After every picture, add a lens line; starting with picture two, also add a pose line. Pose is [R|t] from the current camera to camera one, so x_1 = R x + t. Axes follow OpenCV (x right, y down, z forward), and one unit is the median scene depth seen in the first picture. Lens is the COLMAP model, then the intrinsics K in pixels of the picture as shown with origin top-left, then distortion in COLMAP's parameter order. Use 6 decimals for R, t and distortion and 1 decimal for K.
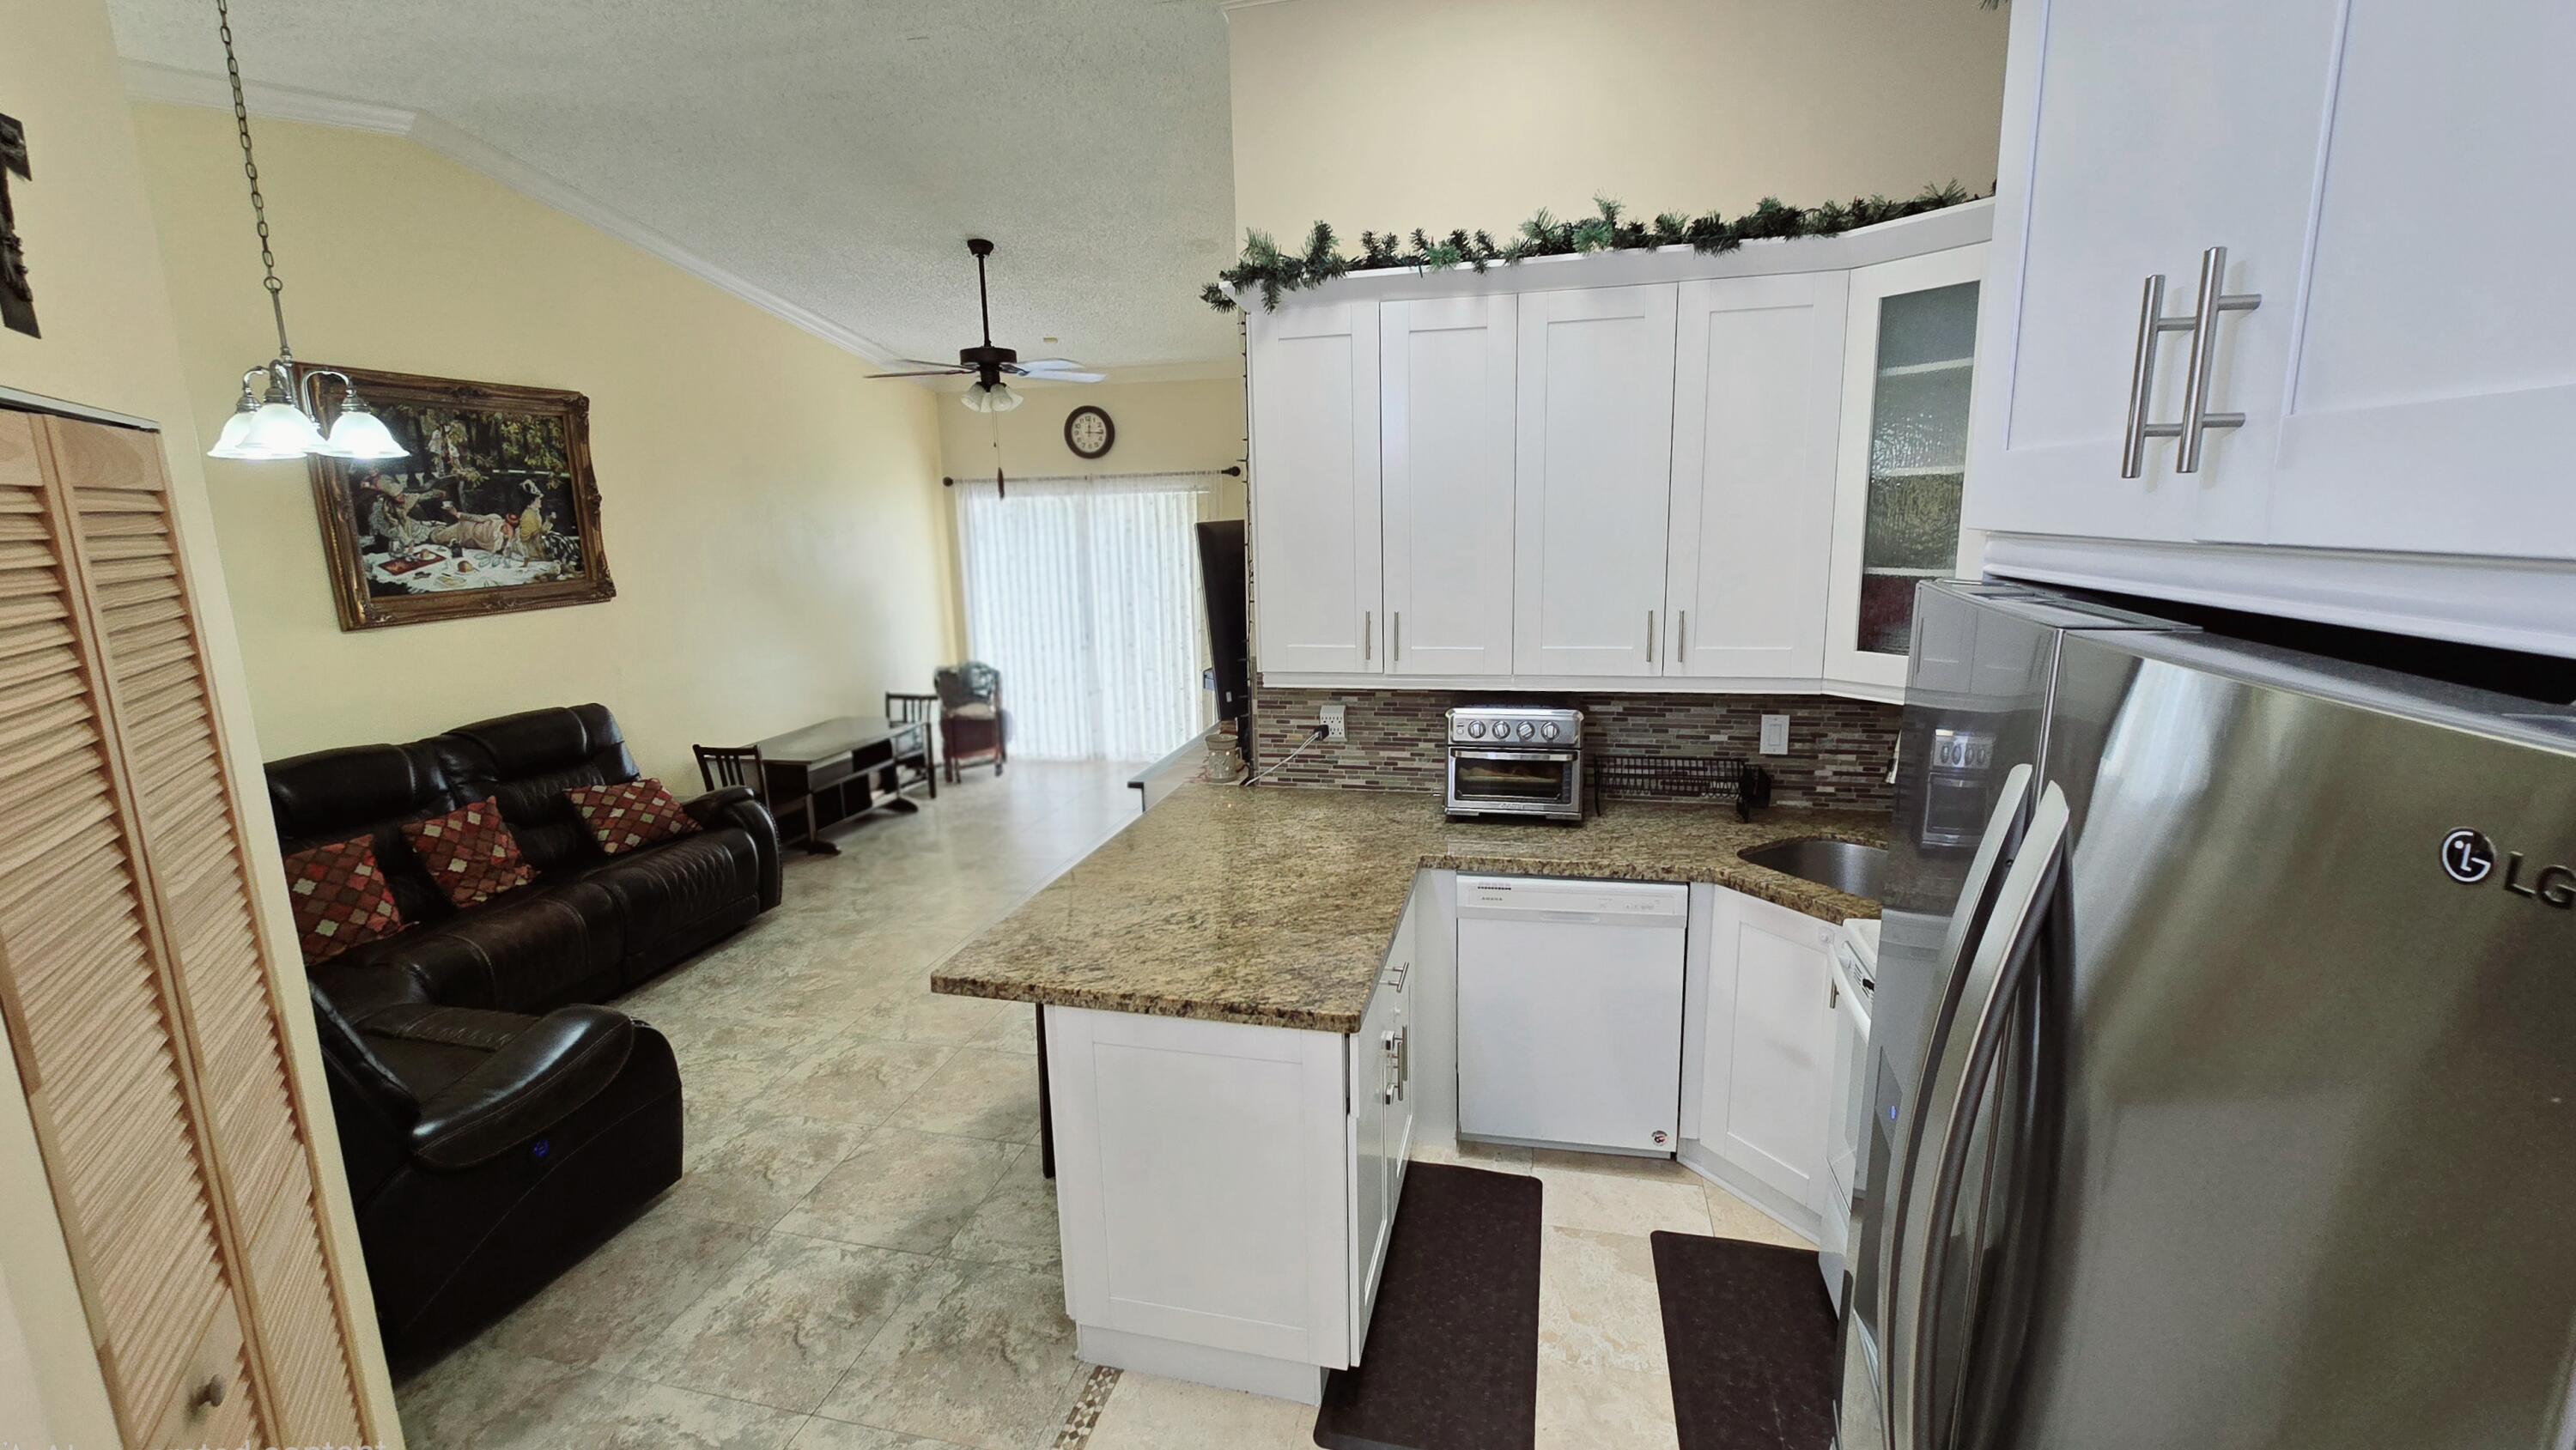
lens RADIAL K [[1084.3, 0, 1280.6], [0, 1084.3, 716.3], [0, 0, 1]] dist [-0.001410, -0.000434]
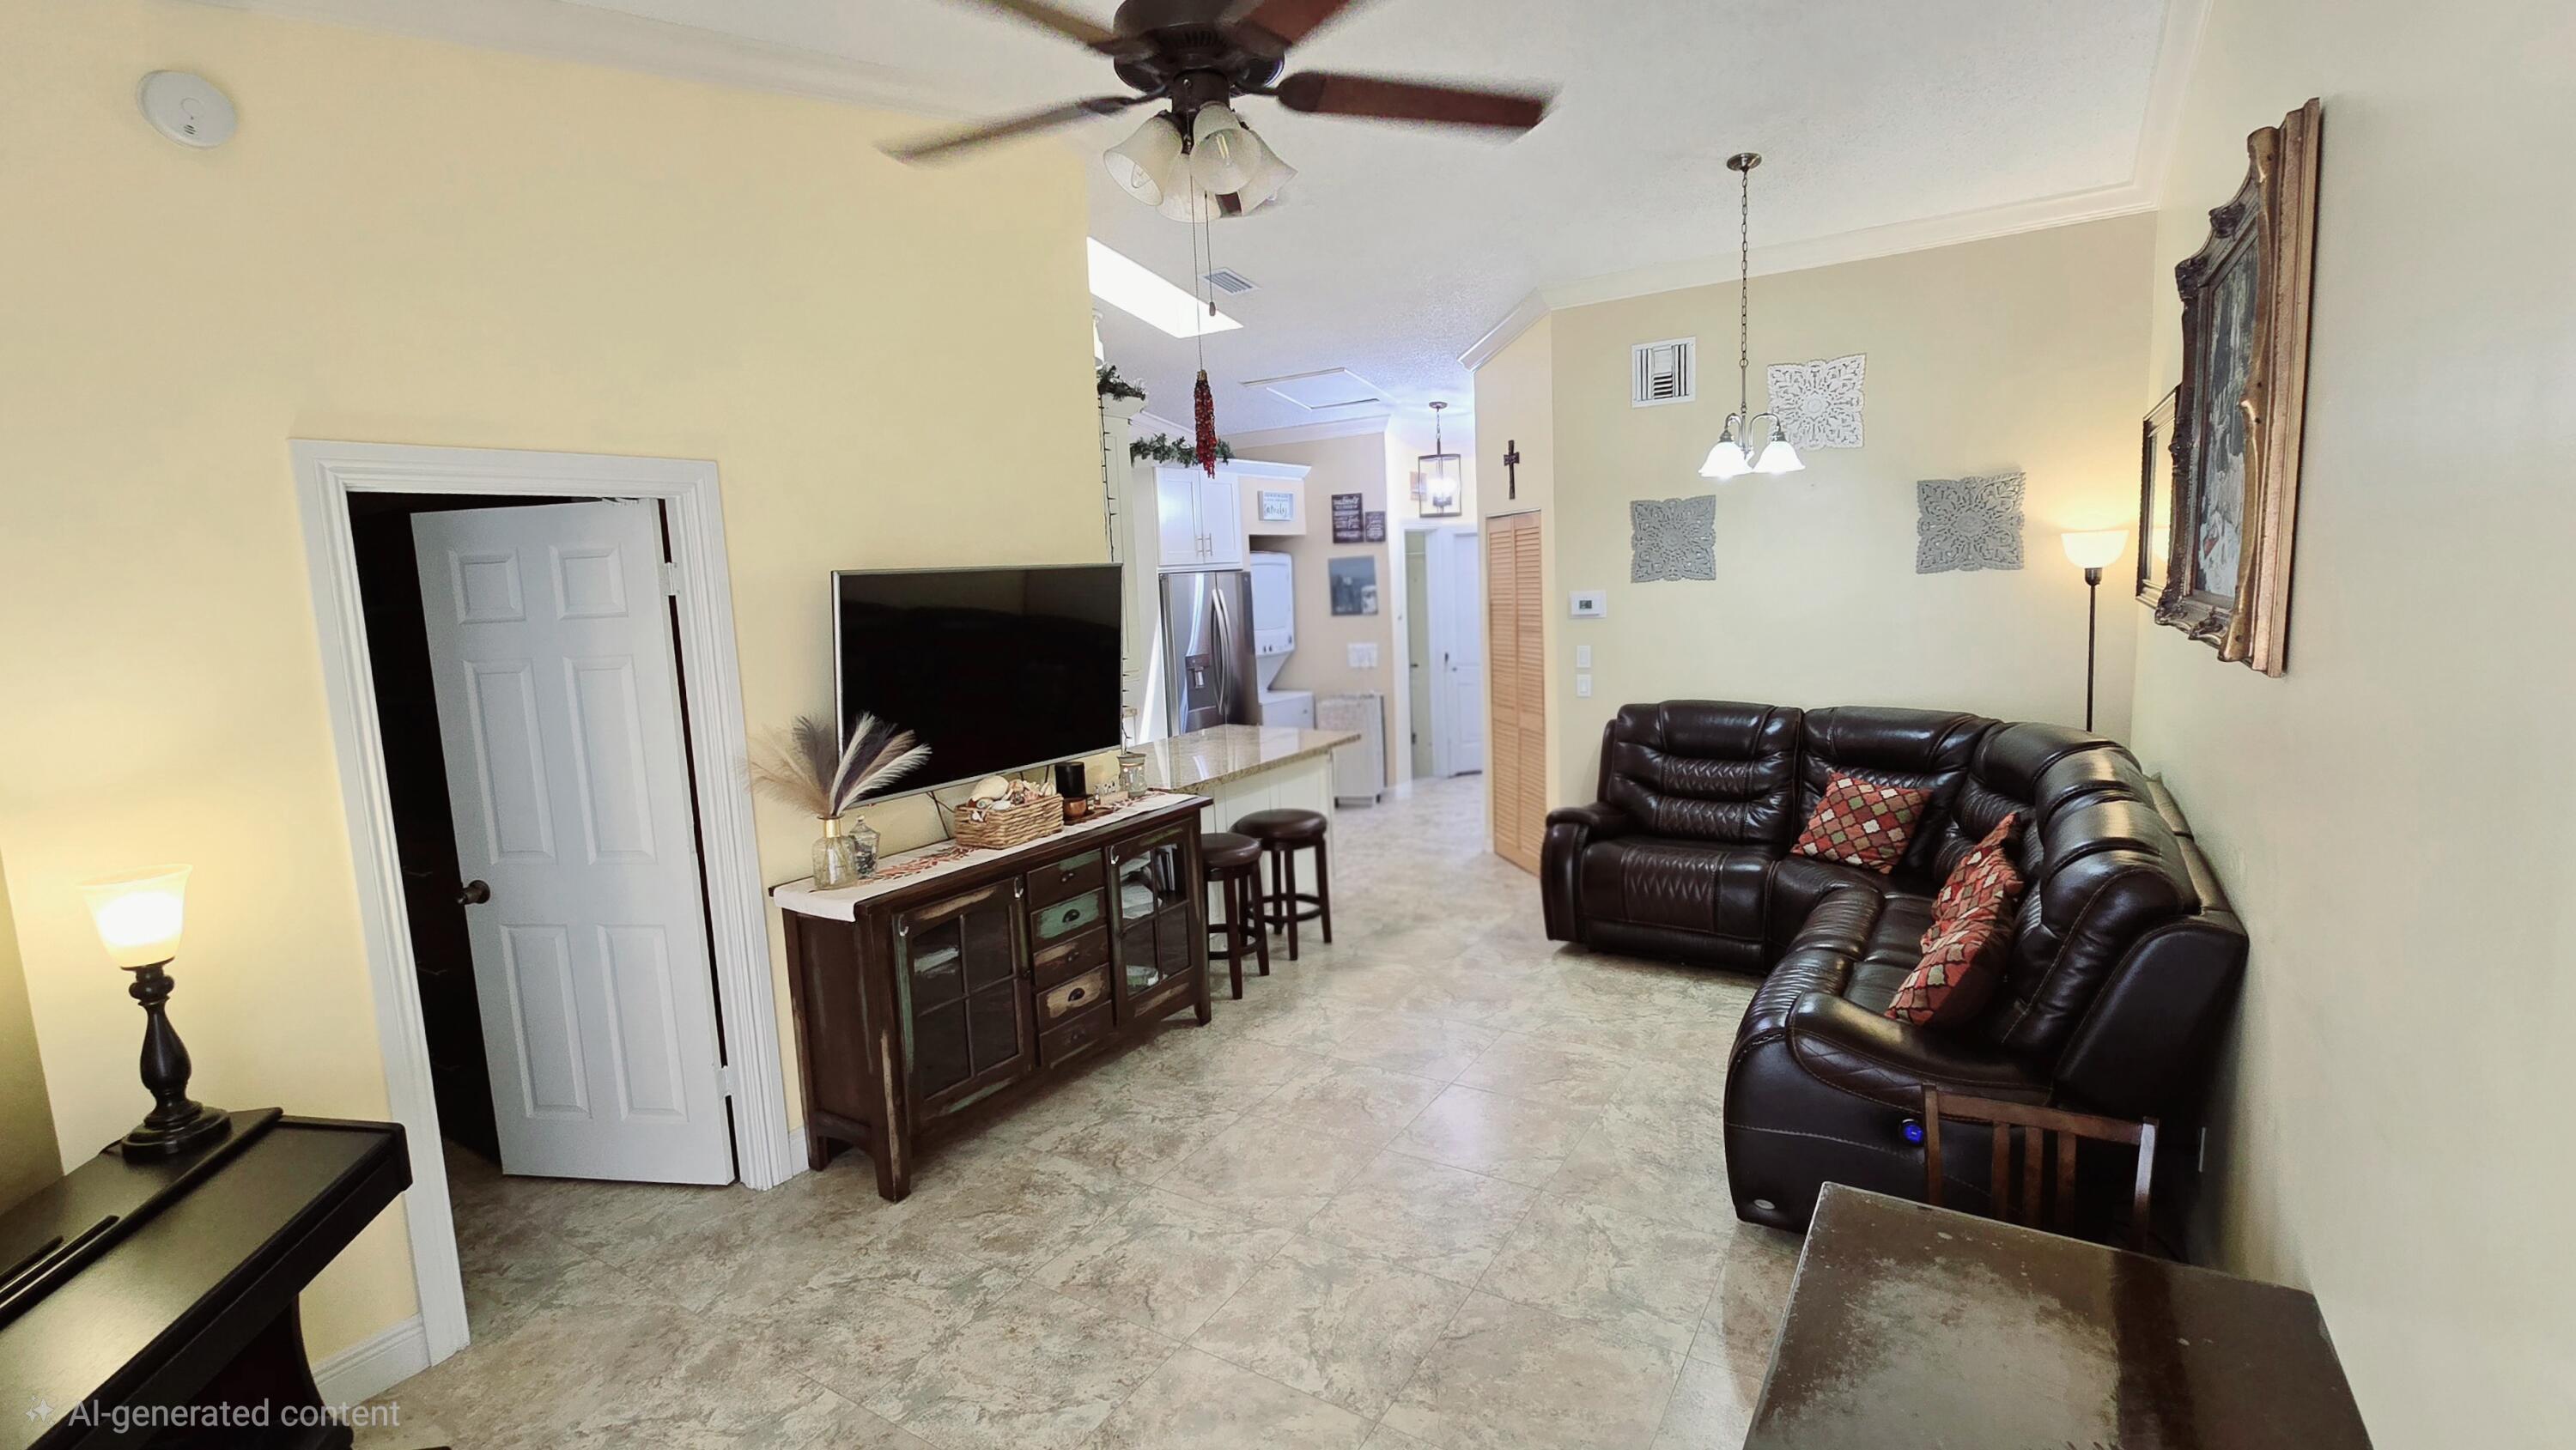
lens RADIAL K [[1161.4, 0, 1280.7], [0, 1161.4, 712.8], [0, 0, 1]] dist [-0.000795, 0.000302]
pose [[-0.944147, 0.024744, 0.328595, -0.616349], [0.125606, 0.948917, 0.289446, -0.360479], [-0.304647, 0.314553, -0.899025, 2.096602]]
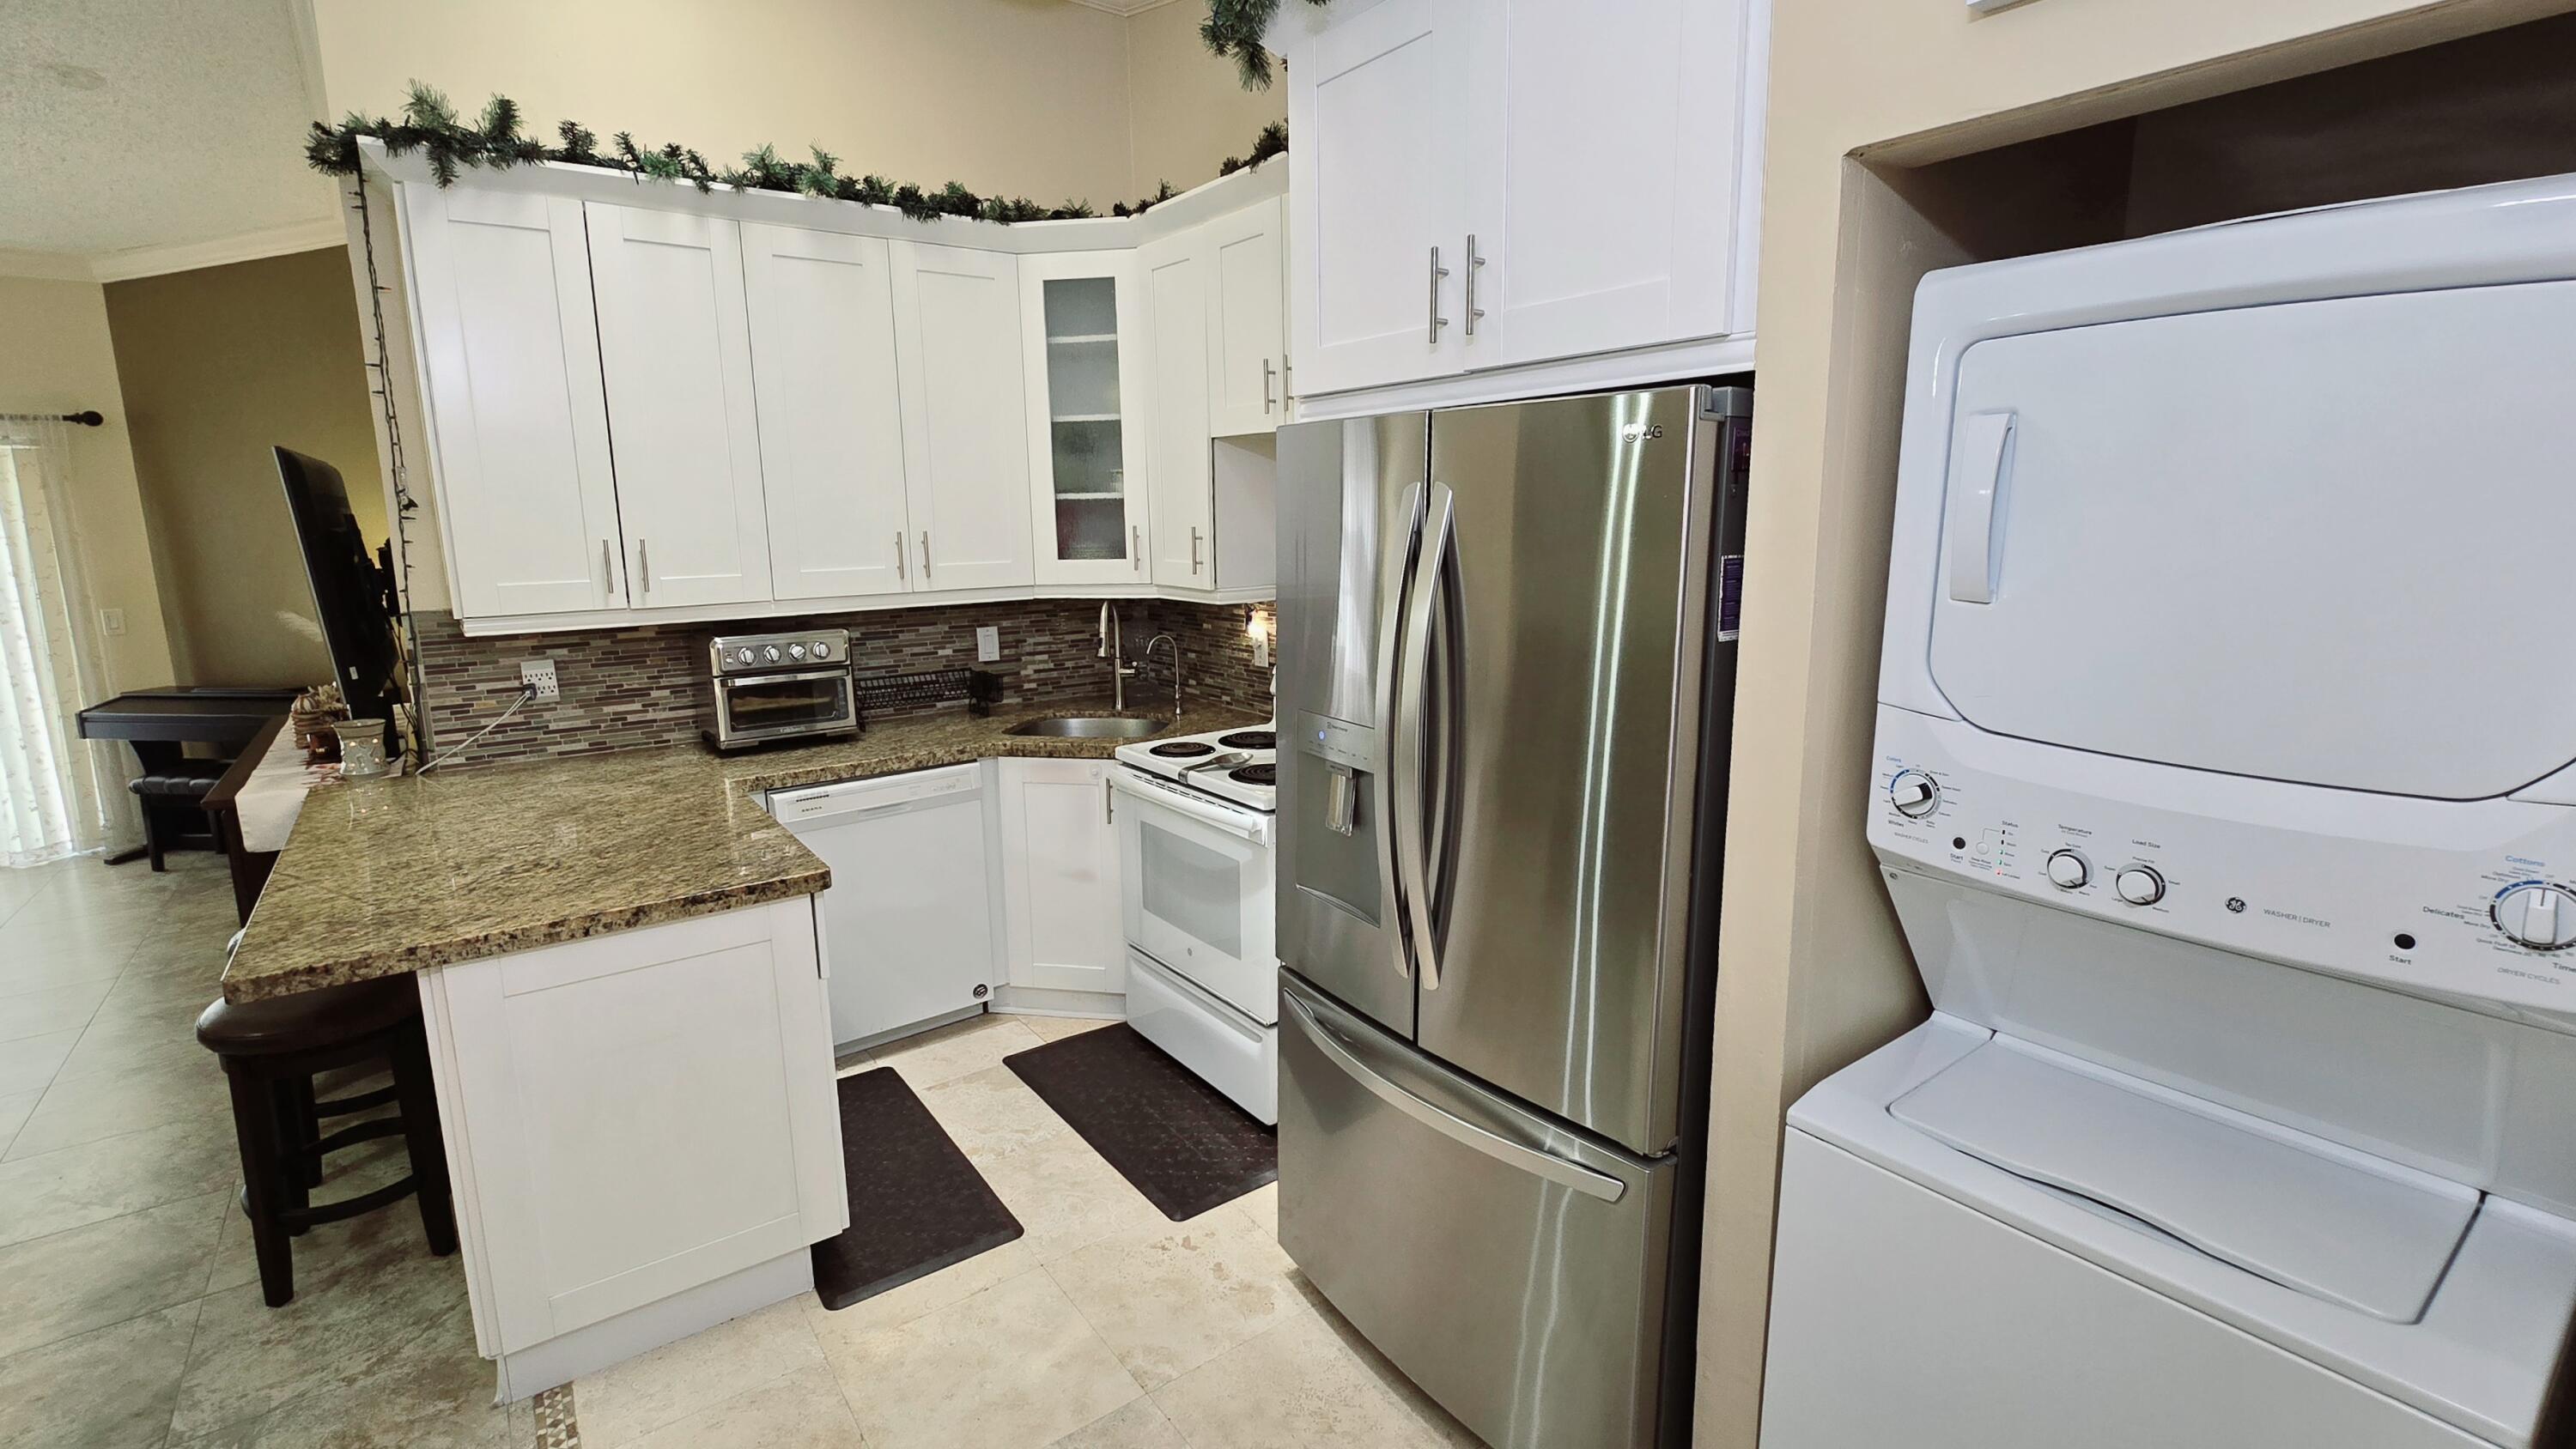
lens RADIAL K [[1146.0, 0, 1277.3], [0, 1146.0, 716.0], [0, 0, 1]] dist [-0.003672, -0.000691]
pose [[0.644829, -0.123987, 0.754203, -0.260528], [0.143067, 0.988894, 0.040249, 0.080019], [-0.750818, 0.081948, 0.655406, -0.038849]]
